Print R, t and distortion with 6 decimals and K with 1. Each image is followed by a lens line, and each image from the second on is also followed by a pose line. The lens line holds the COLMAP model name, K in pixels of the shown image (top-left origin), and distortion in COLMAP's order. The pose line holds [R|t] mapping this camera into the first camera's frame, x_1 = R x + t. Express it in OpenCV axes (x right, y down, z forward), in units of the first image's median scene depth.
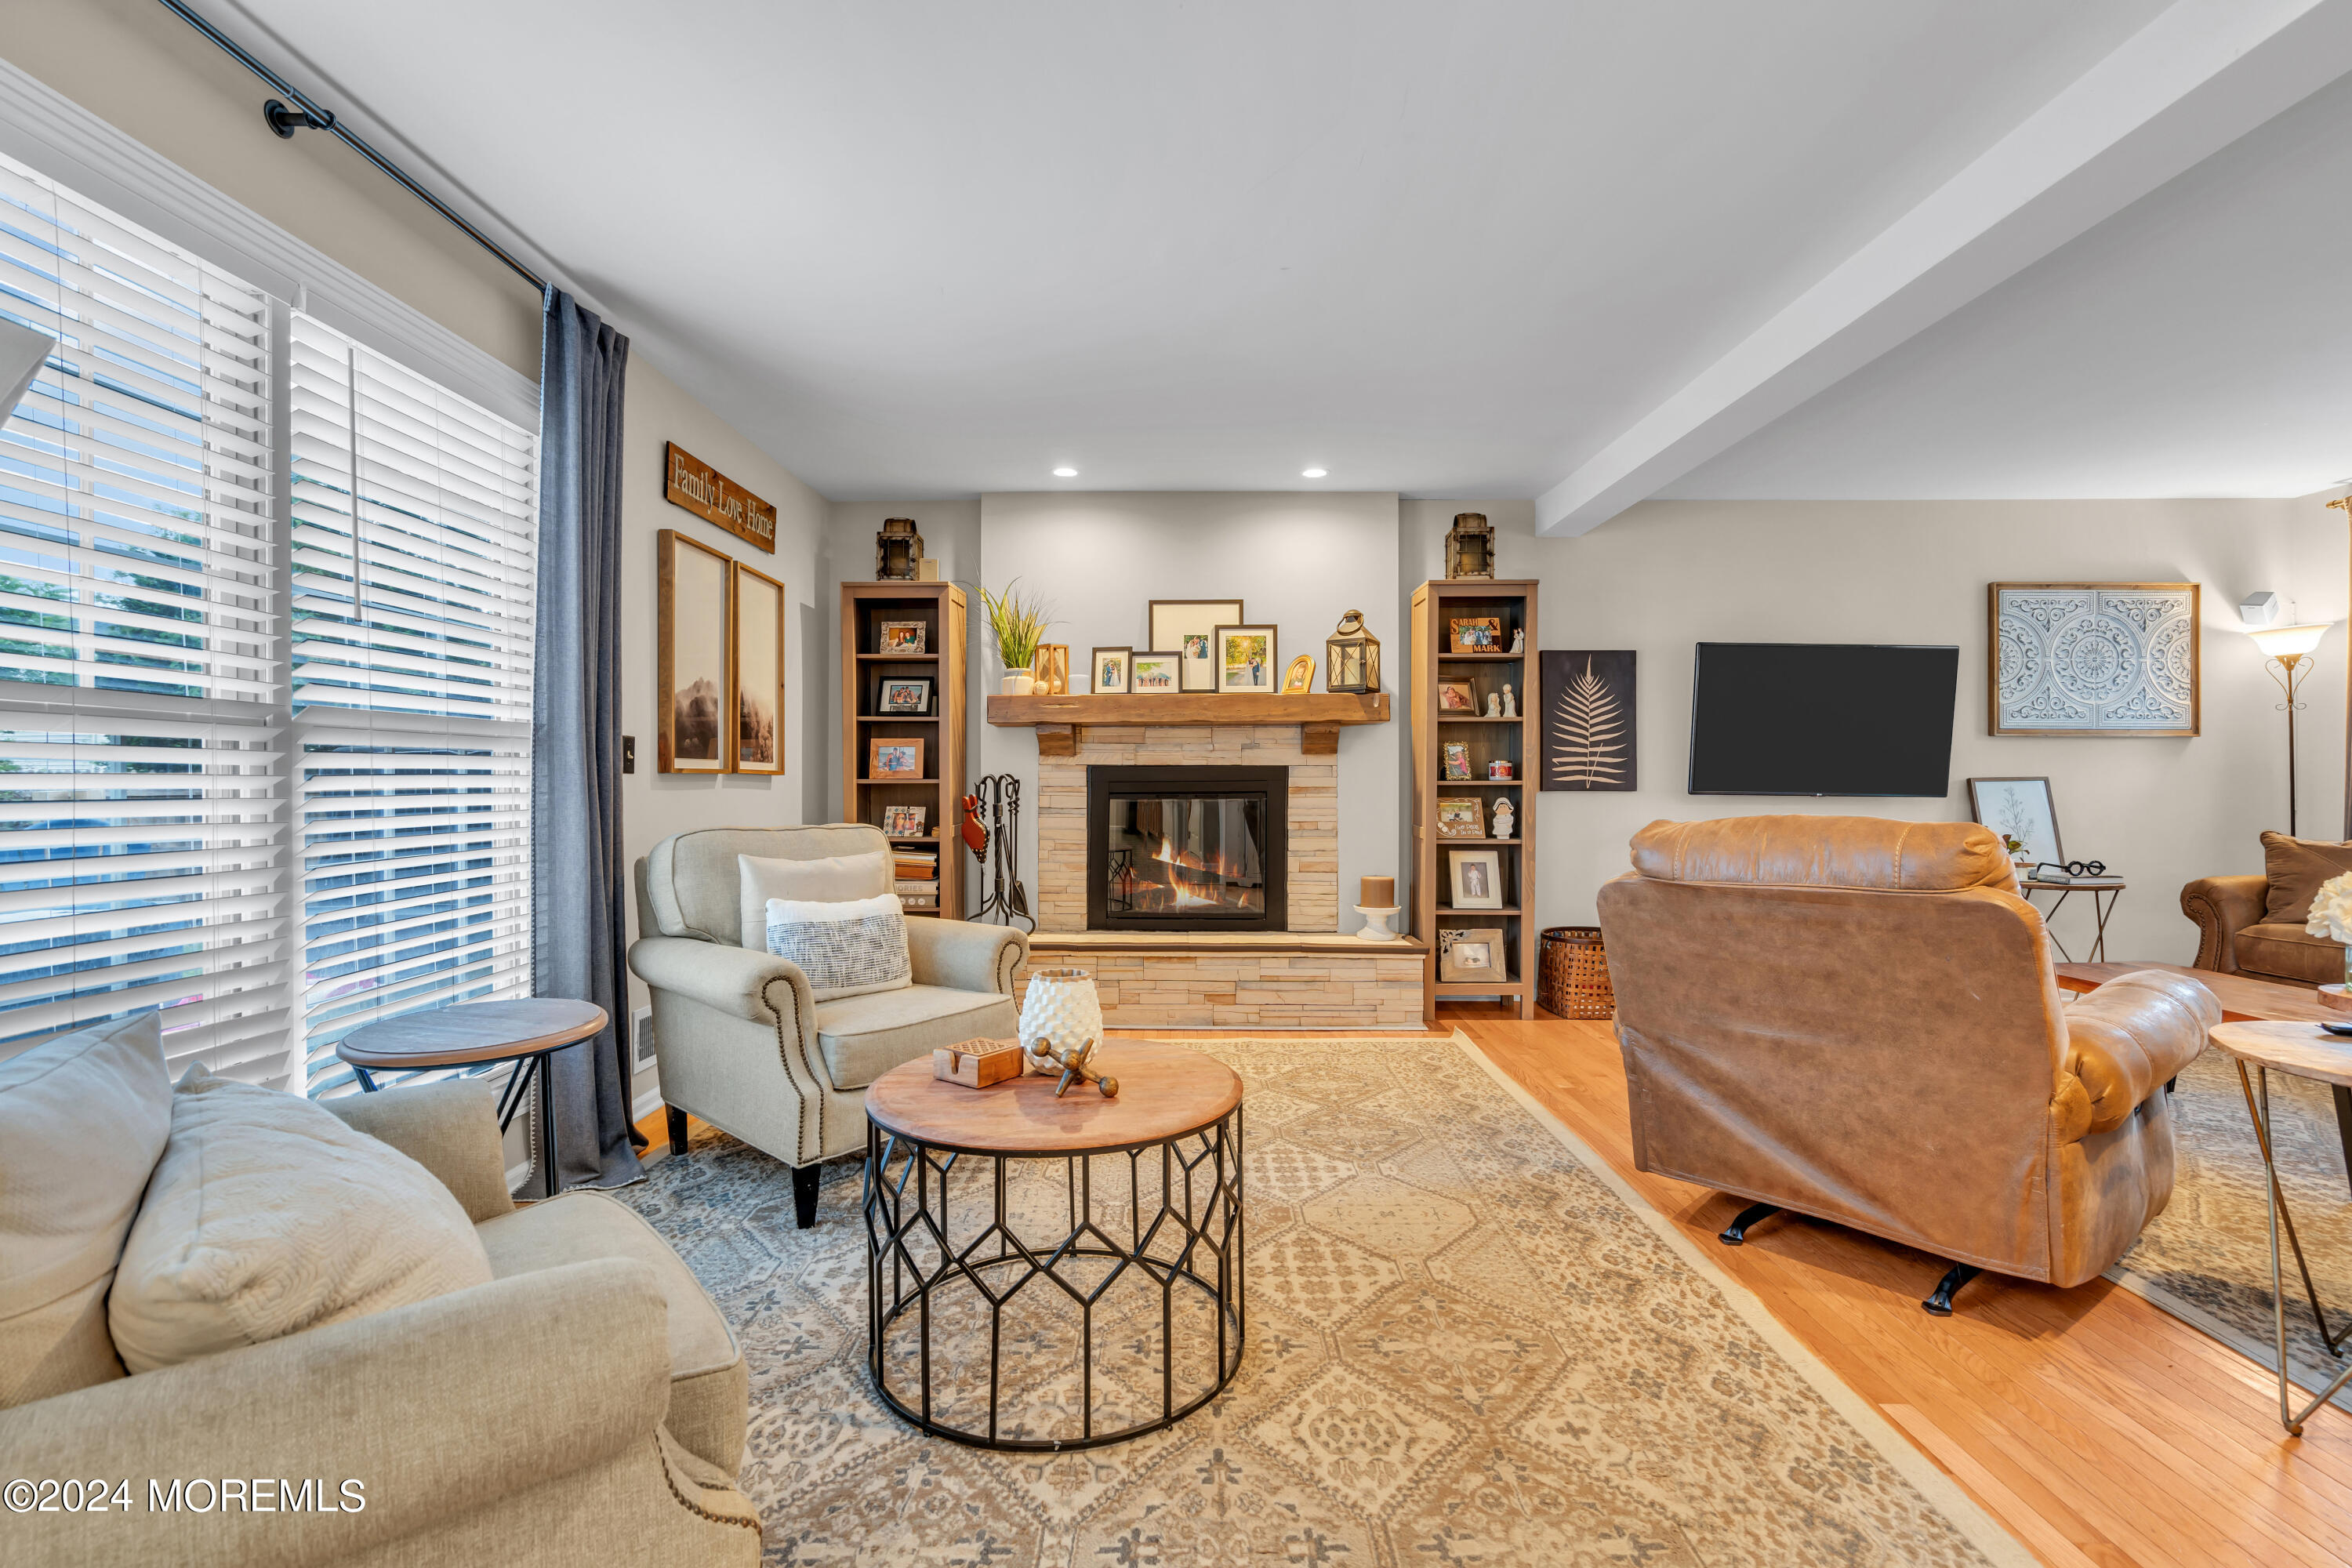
lens RADIAL K [[1058.4, 0, 1165.1], [0, 1058.4, 779.9], [0, 0, 1]] dist [-0.006072, 0.002156]
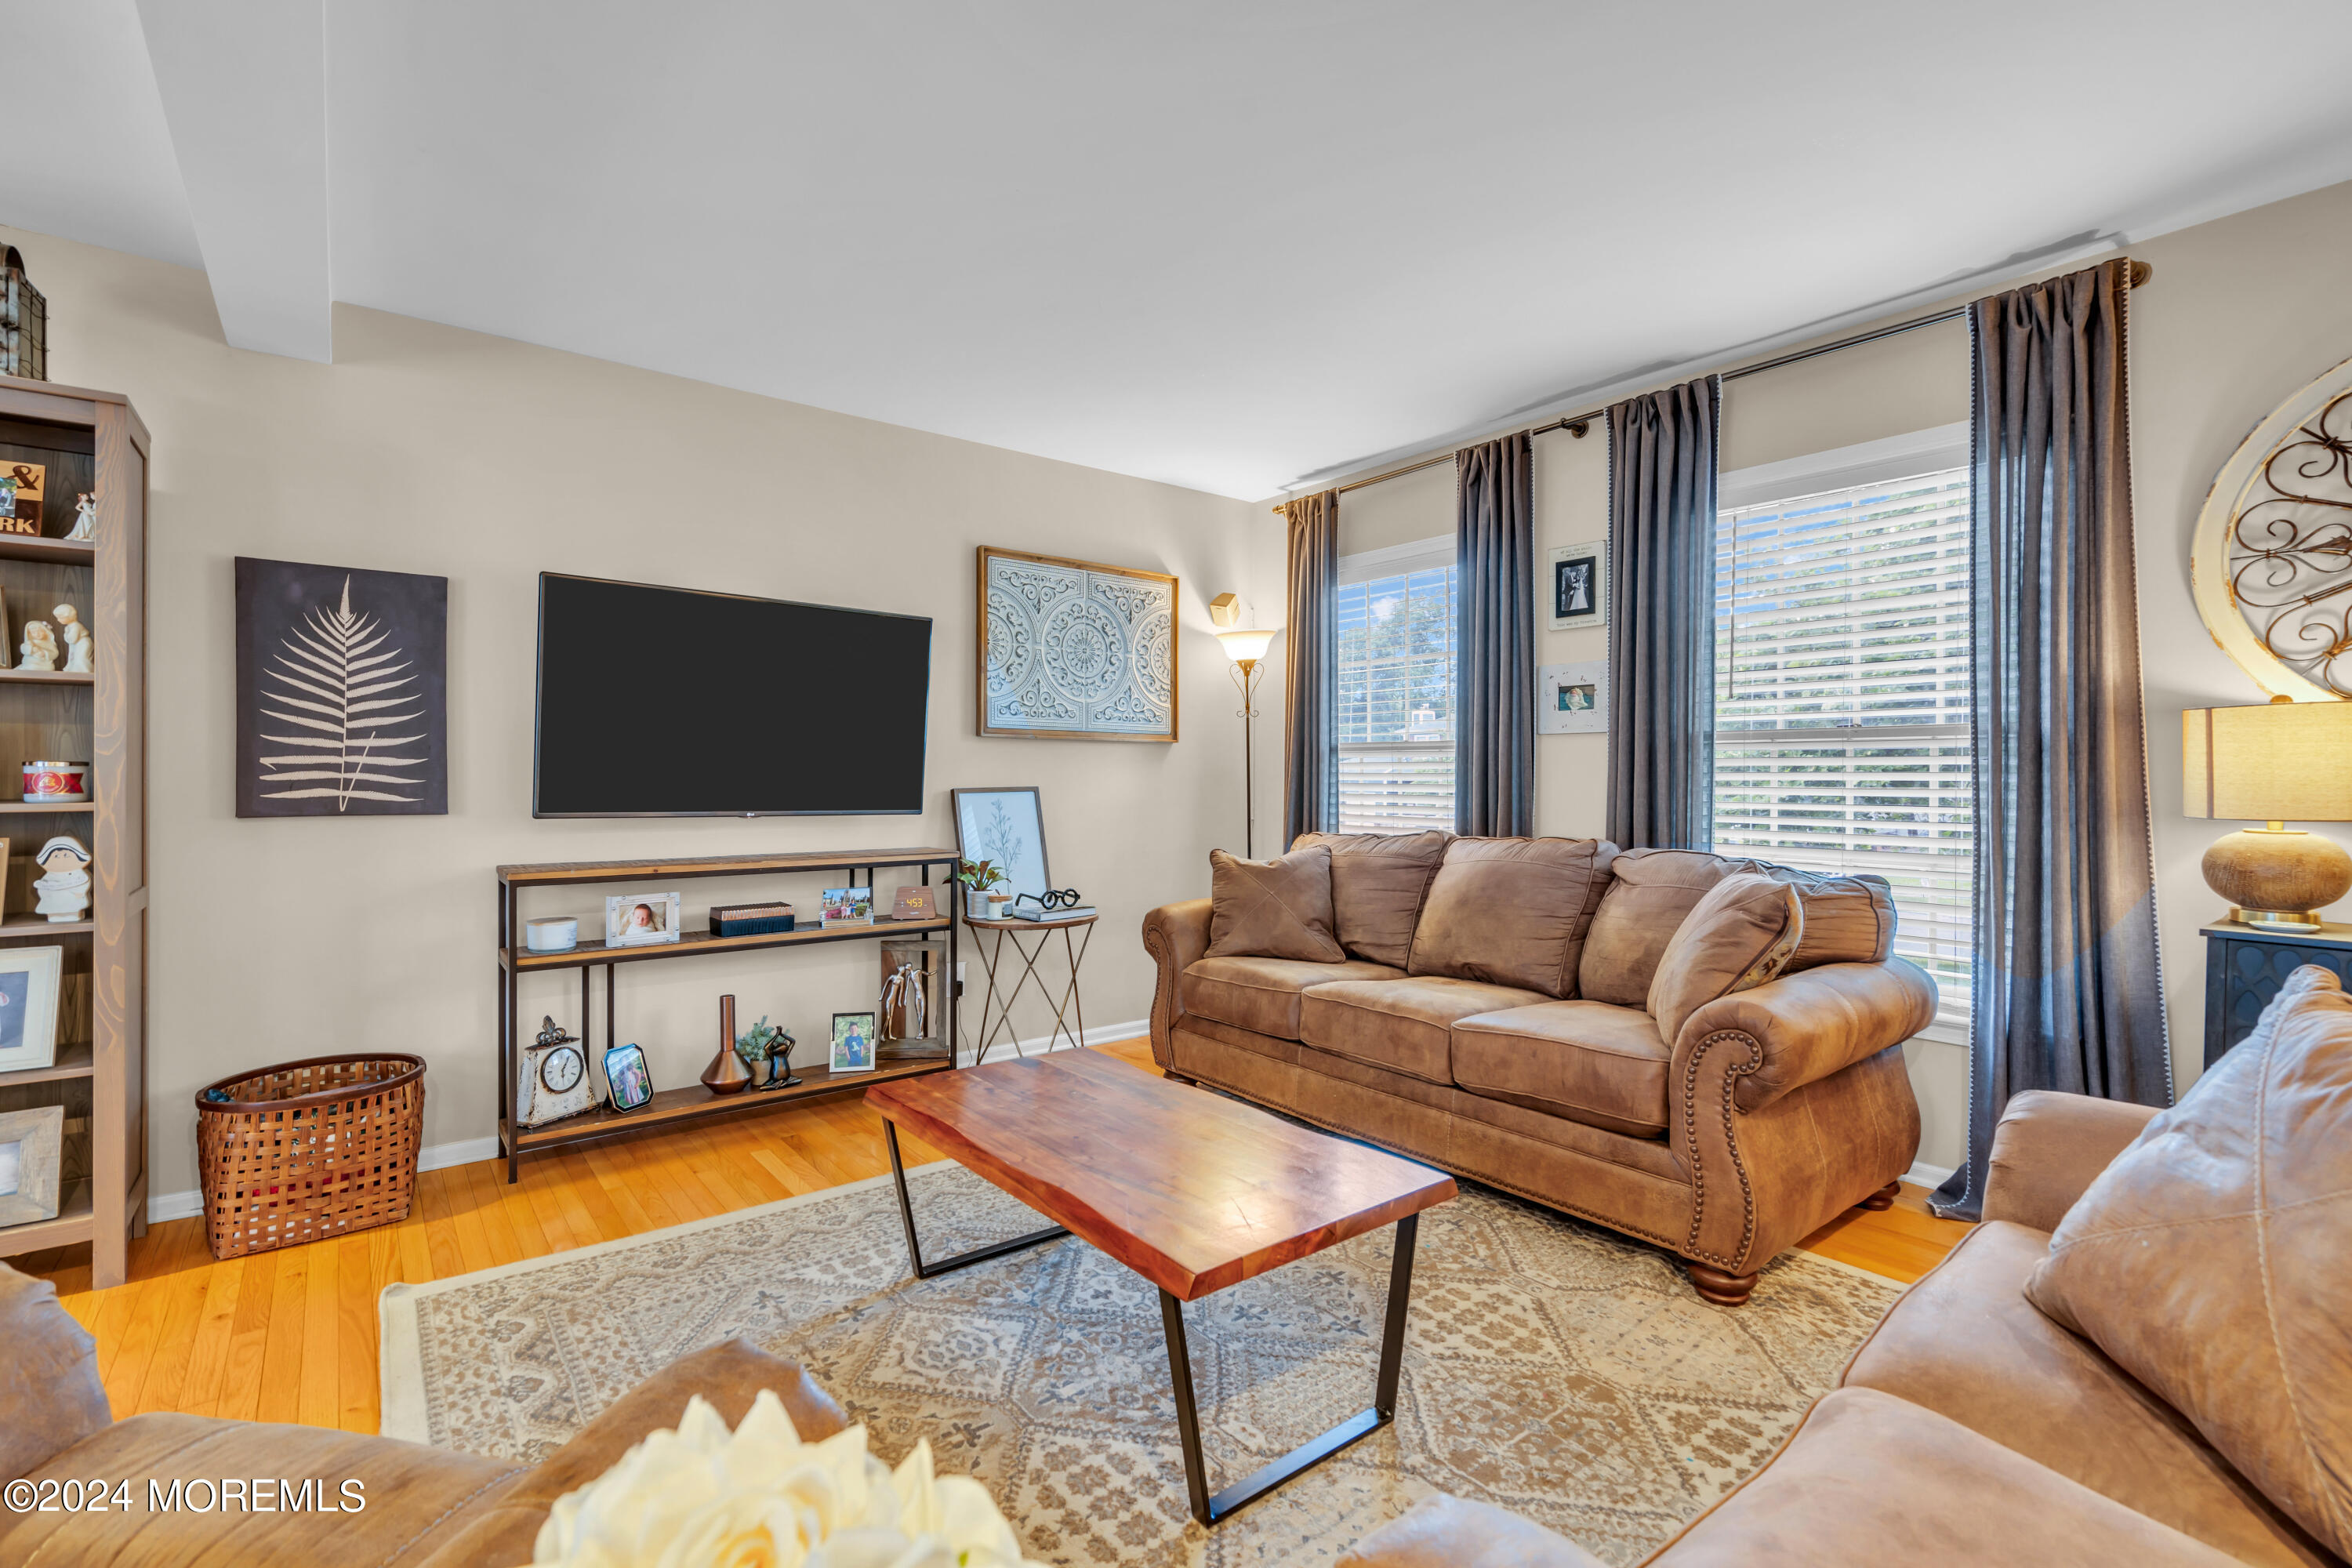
lens RADIAL K [[1058.4, 0, 1172.7], [0, 1058.4, 774.8], [0, 0, 1]] dist [-0.006072, 0.002156]
pose [[0.772619, 0.001911, 0.634867, 0.398300], [-0.001878, 0.999998, -0.000724, -0.012355], [-0.634867, -0.000633, 0.772621, 0.292657]]
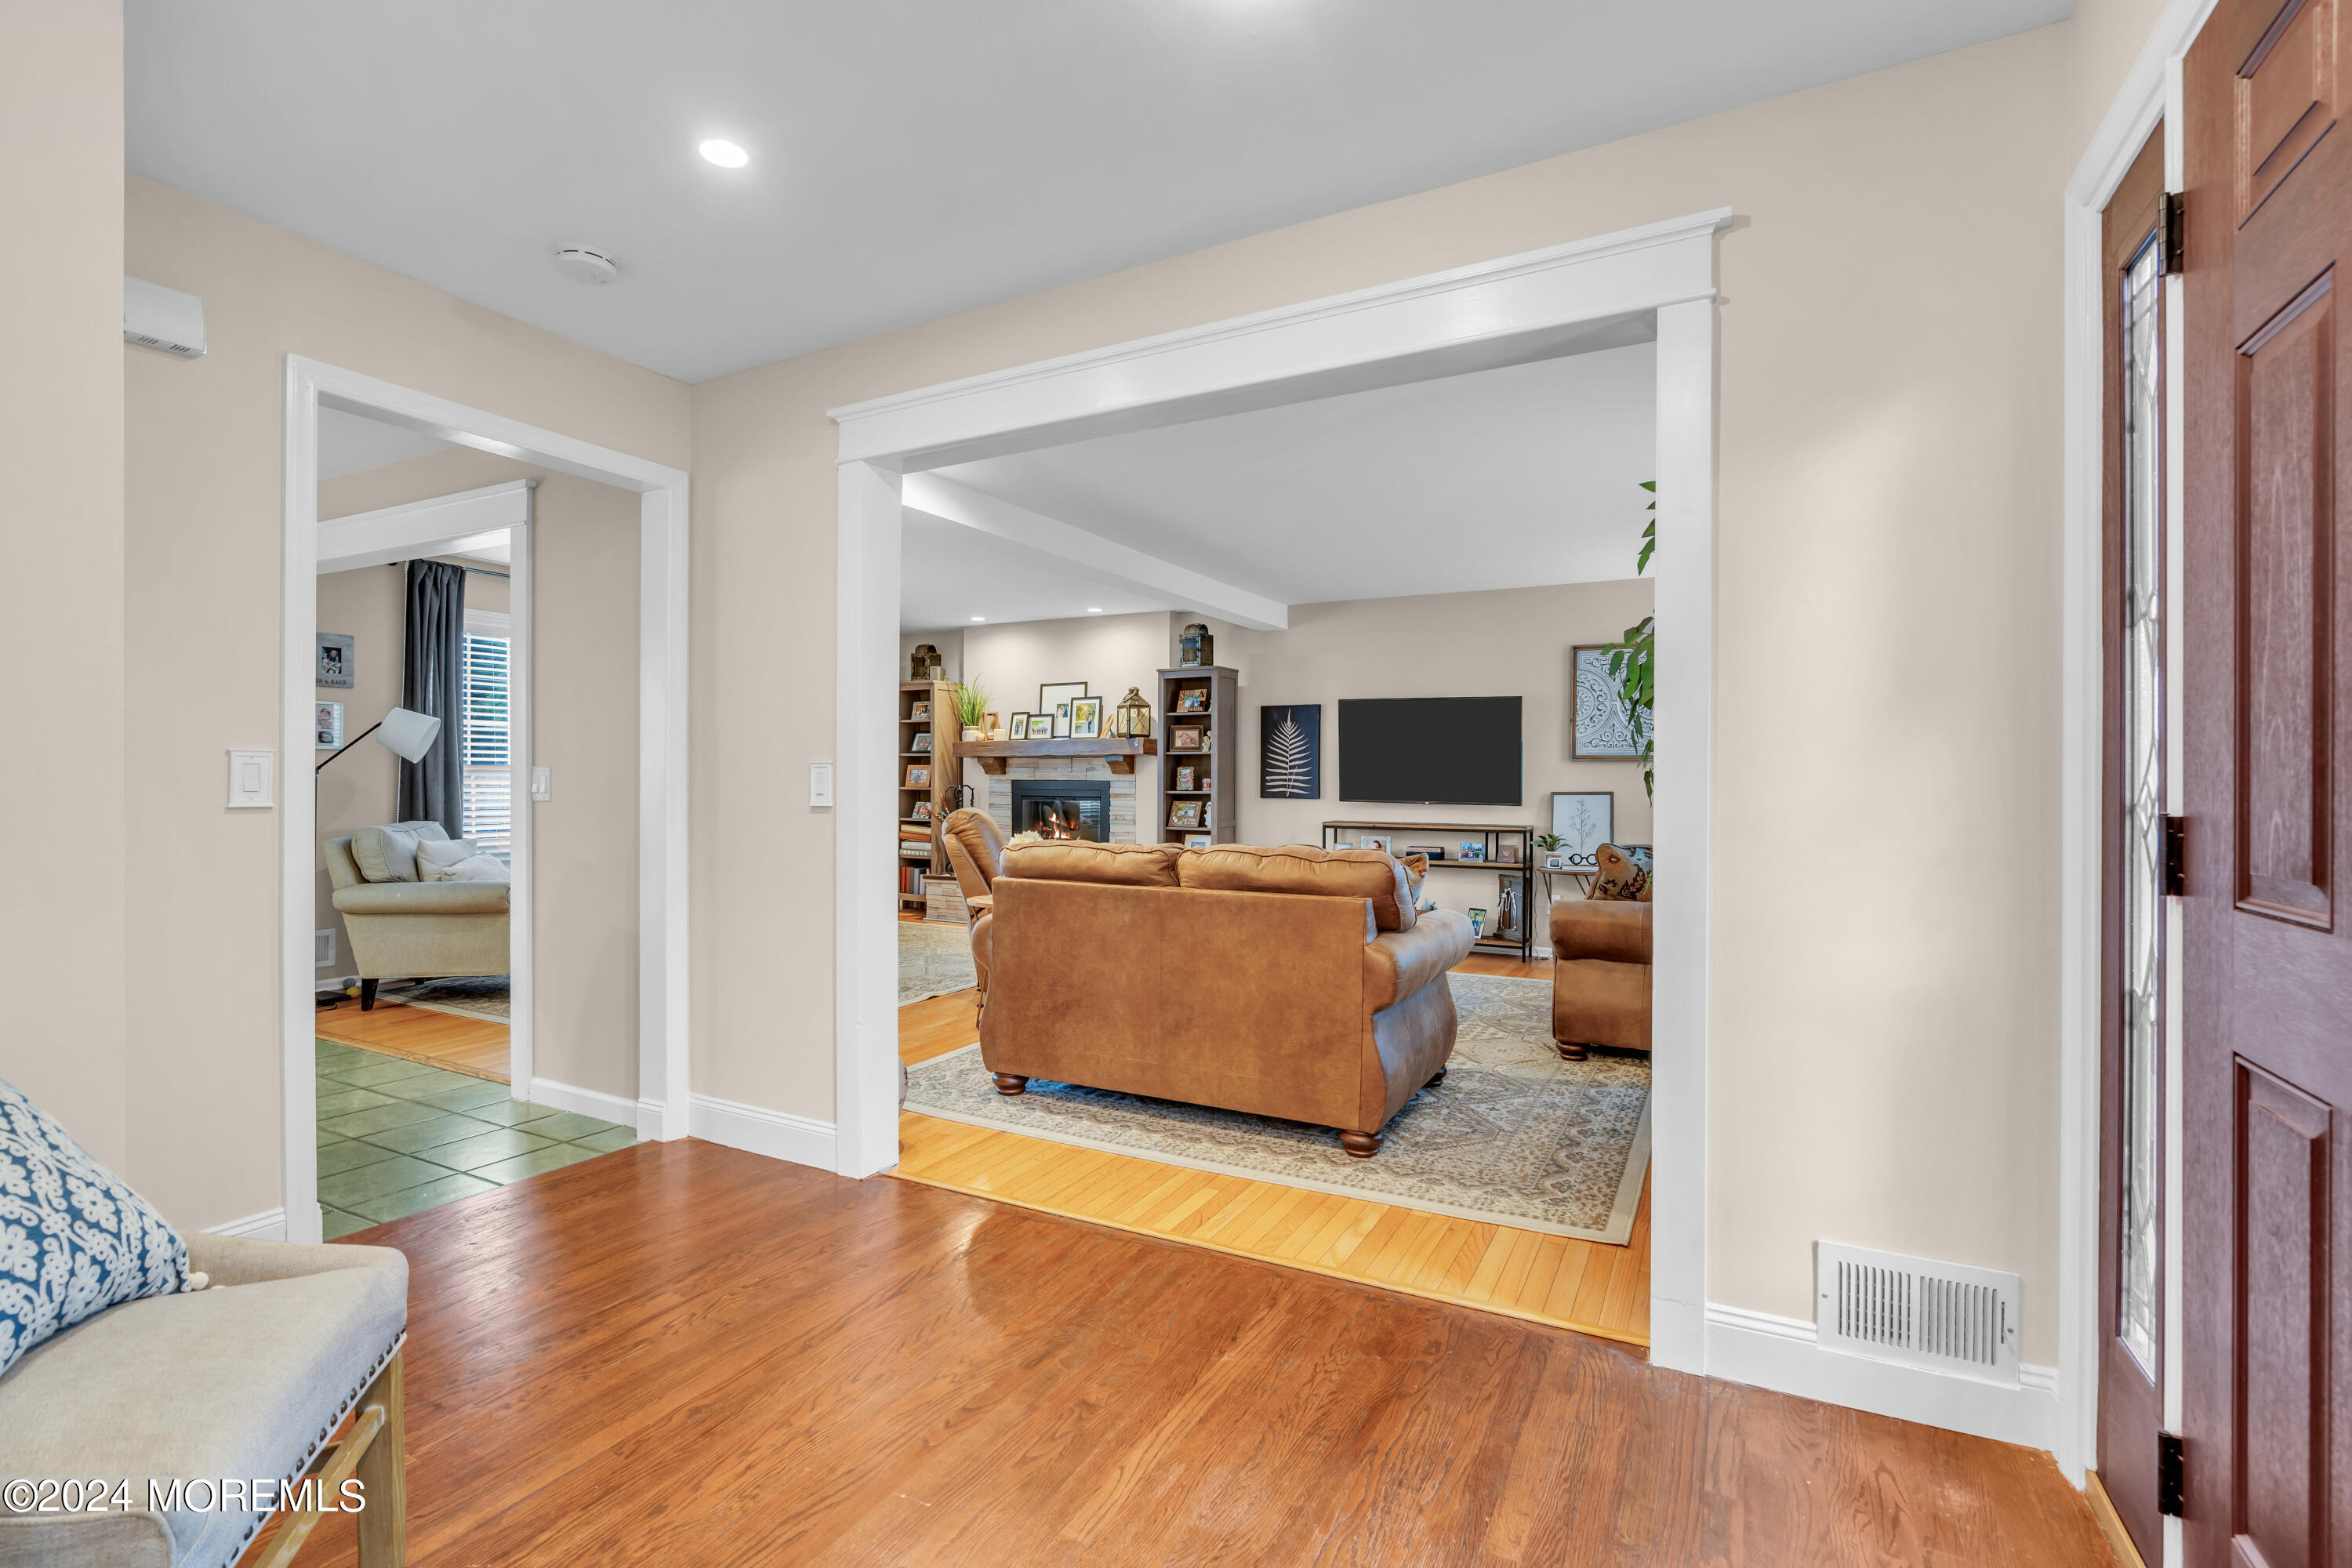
lens RADIAL K [[1058.4, 0, 1162.1], [0, 1058.4, 784.4], [0, 0, 1]] dist [-0.006072, 0.002156]
pose [[0.888302, 0.006145, -0.459218, 0.969857], [-0.004675, 0.999980, 0.004339, -0.015599], [0.459235, -0.001708, 0.888313, -0.444775]]
